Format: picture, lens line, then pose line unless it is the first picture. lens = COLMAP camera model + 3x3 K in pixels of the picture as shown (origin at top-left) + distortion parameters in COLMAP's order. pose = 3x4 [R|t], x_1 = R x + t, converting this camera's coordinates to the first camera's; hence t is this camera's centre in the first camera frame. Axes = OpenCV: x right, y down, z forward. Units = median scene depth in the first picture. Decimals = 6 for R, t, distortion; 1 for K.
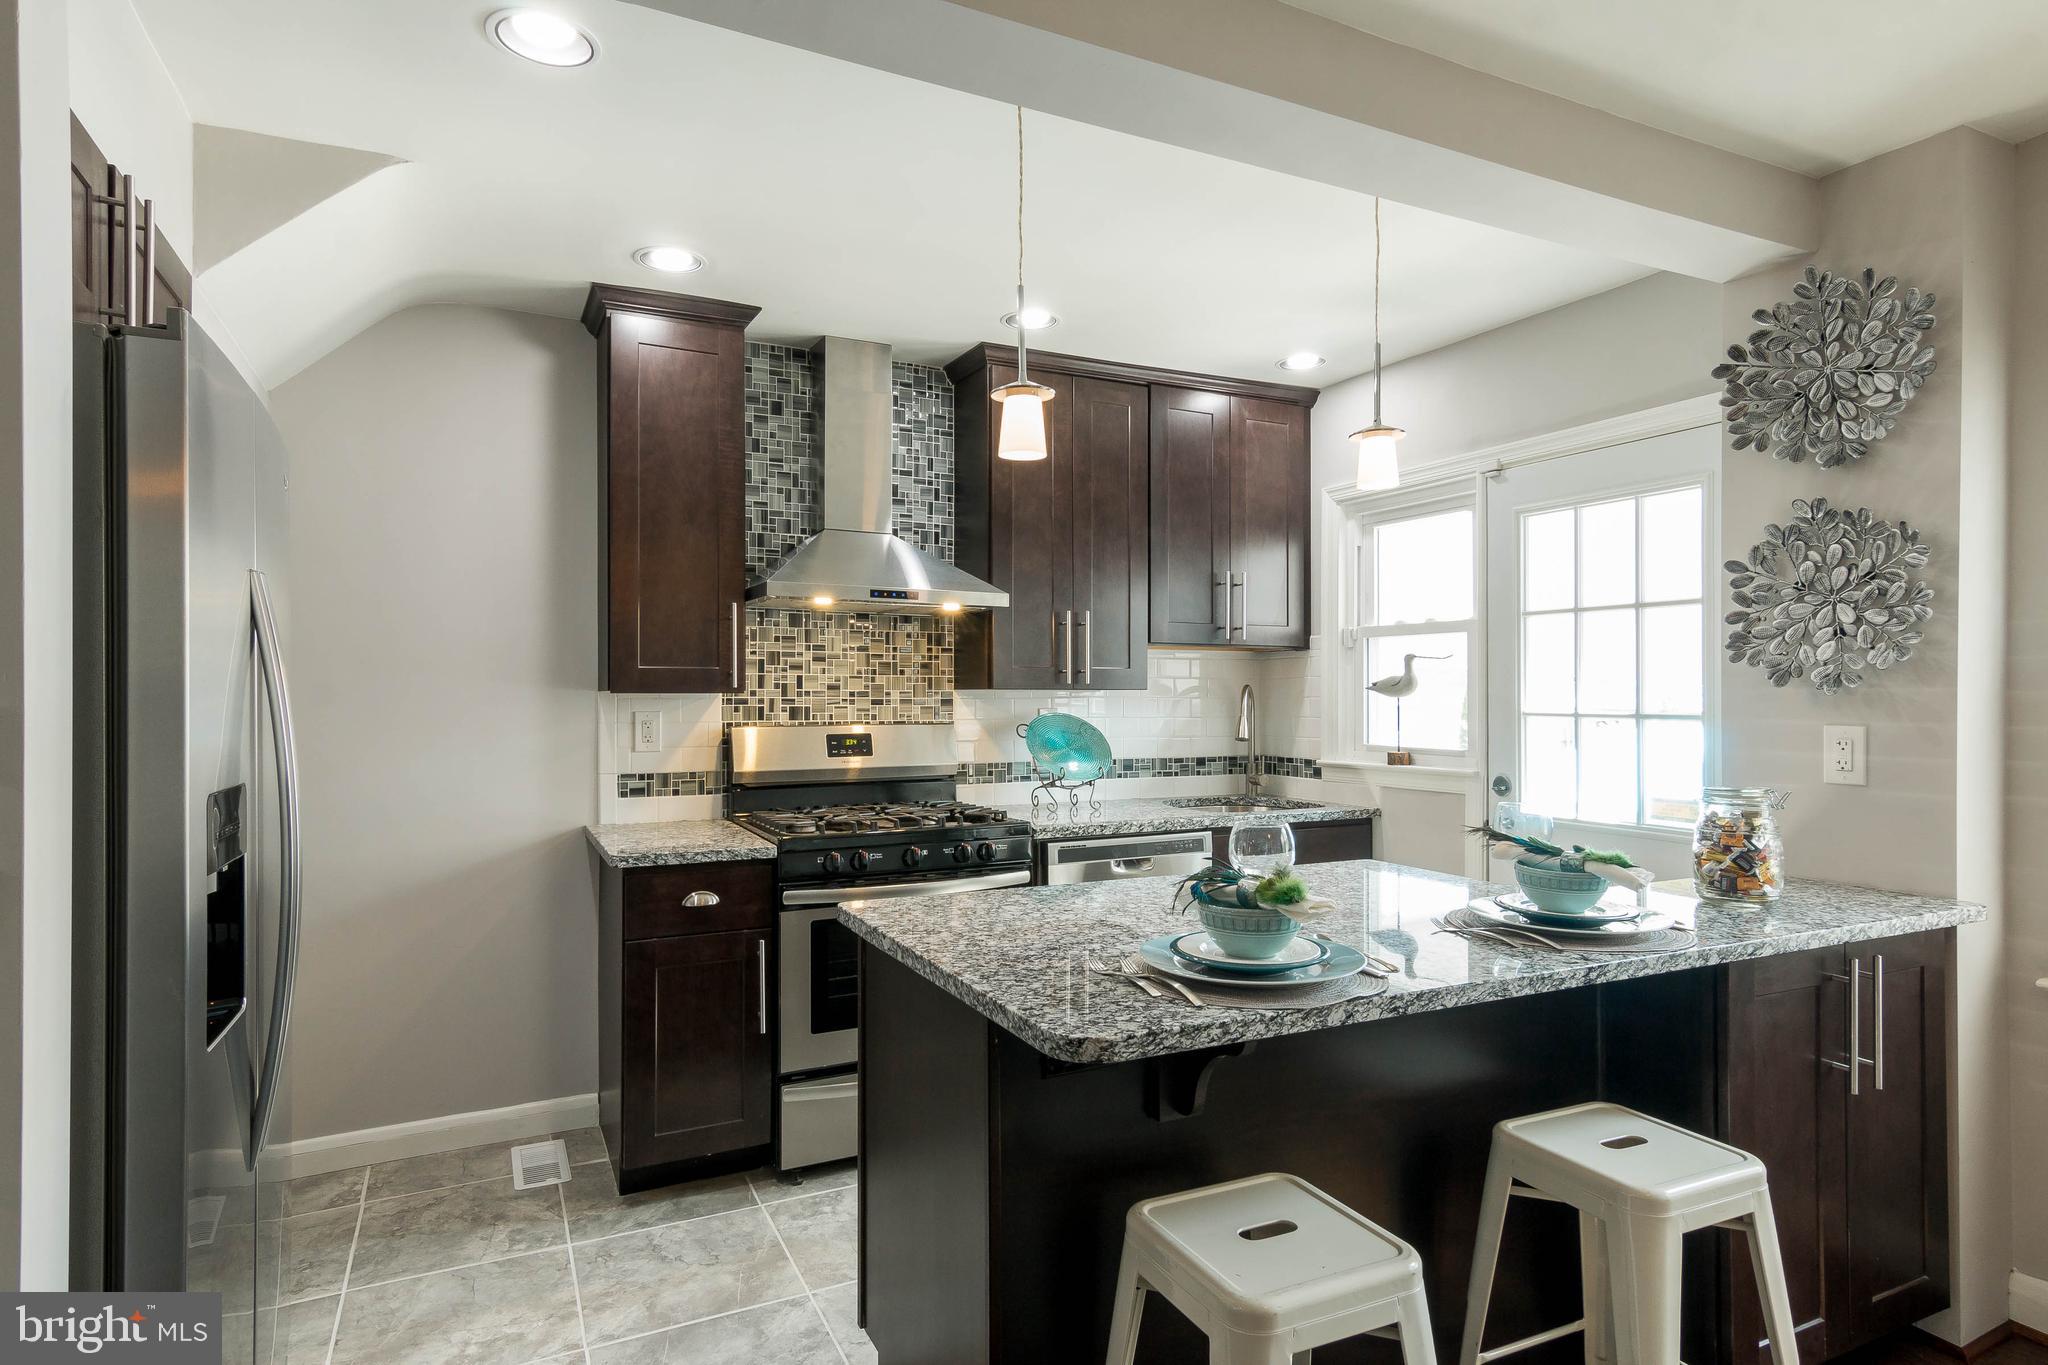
lens RADIAL K [[1106.9, 0, 1021.8], [0, 1106.9, 687.4], [0, 0, 1]] dist [0.007957, 0.001110]
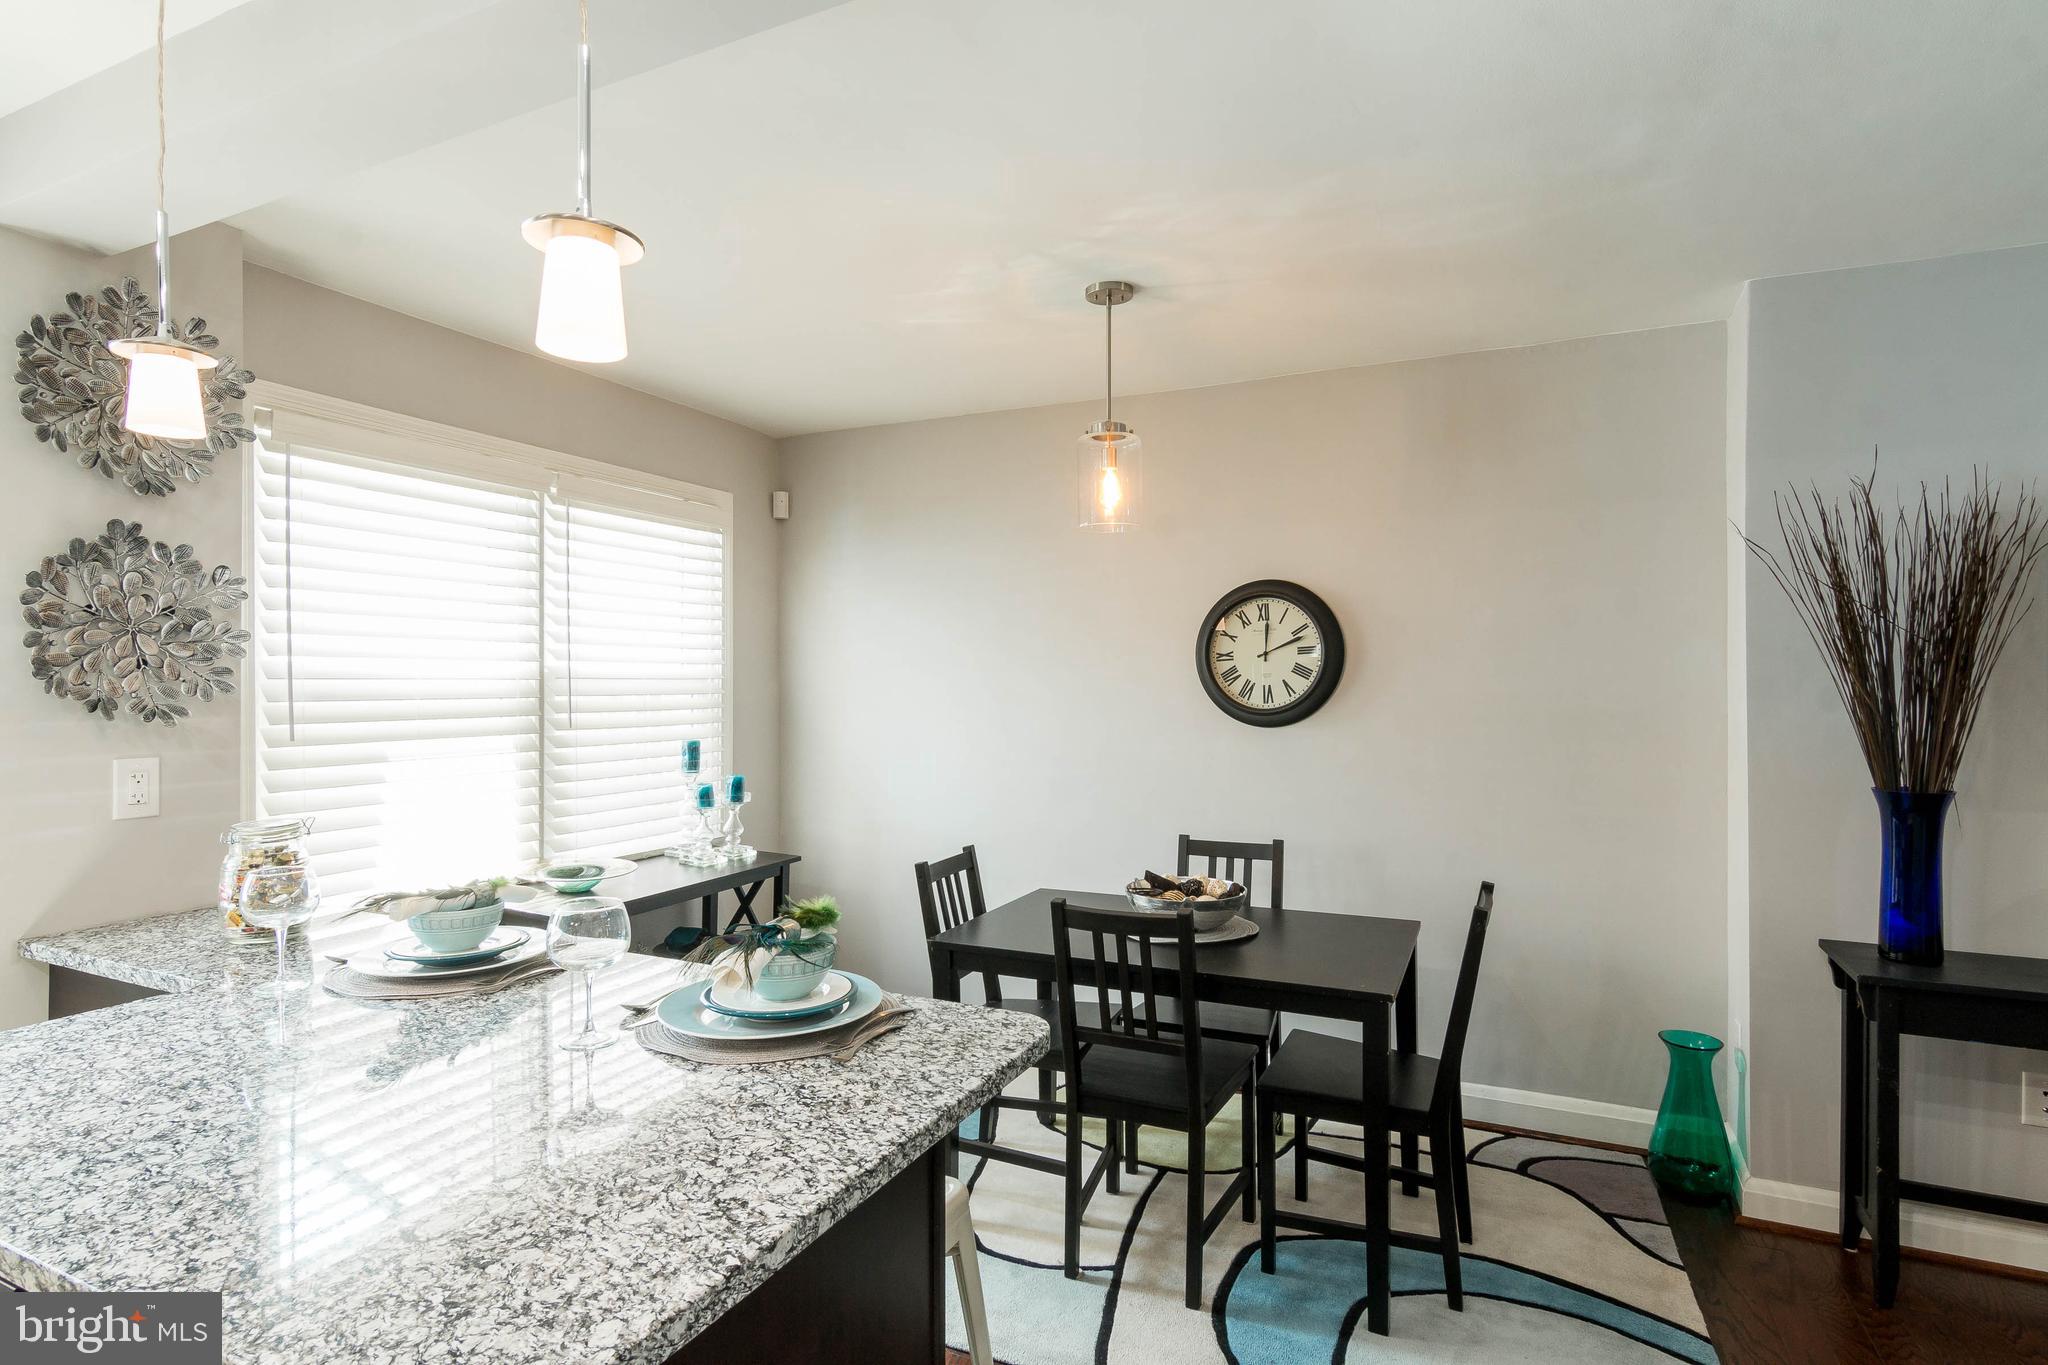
lens RADIAL K [[1033.1, 0, 1017.9], [0, 1033.1, 680.2], [0, 0, 1]] dist [-0.003025, 0.000177]
pose [[-0.621163, -0.000106, 0.783682, -0.319494], [-0.001308, 0.999999, -0.000901, -0.023986], [-0.783680, -0.001585, -0.621162, 0.668411]]
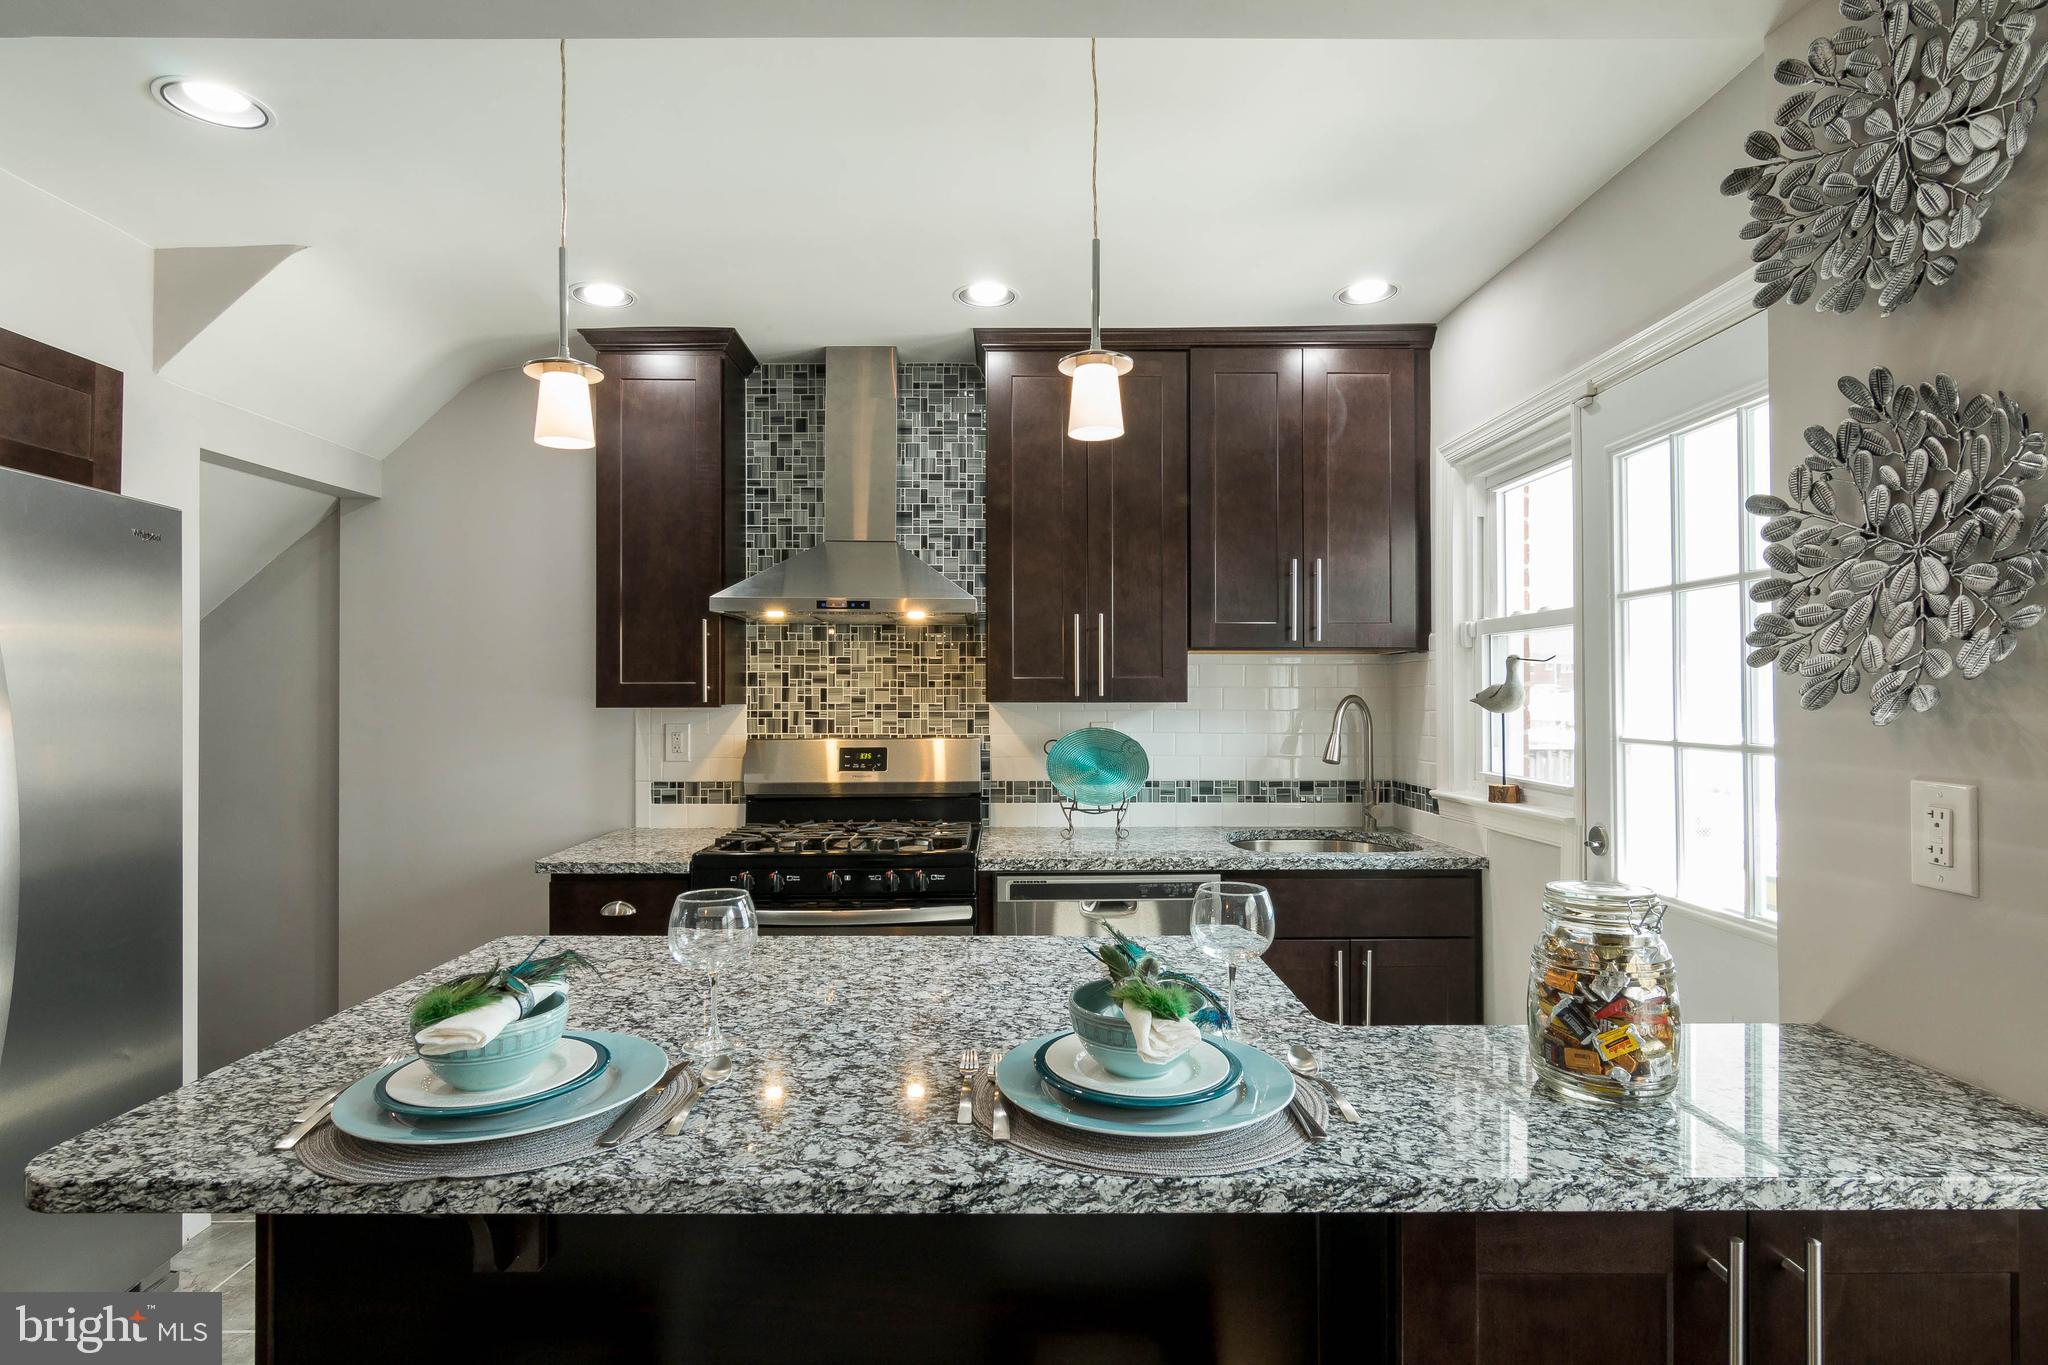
lens RADIAL K [[1033.1, 0, 1017.9], [0, 1033.1, 680.2], [0, 0, 1]] dist [-0.003025, 0.000177]
pose [[0.901677, -0.008453, -0.432327, 0.385725], [0.004499, 0.999938, -0.010169, -0.008357], [0.432386, 0.007224, 0.901659, 0.247023]]
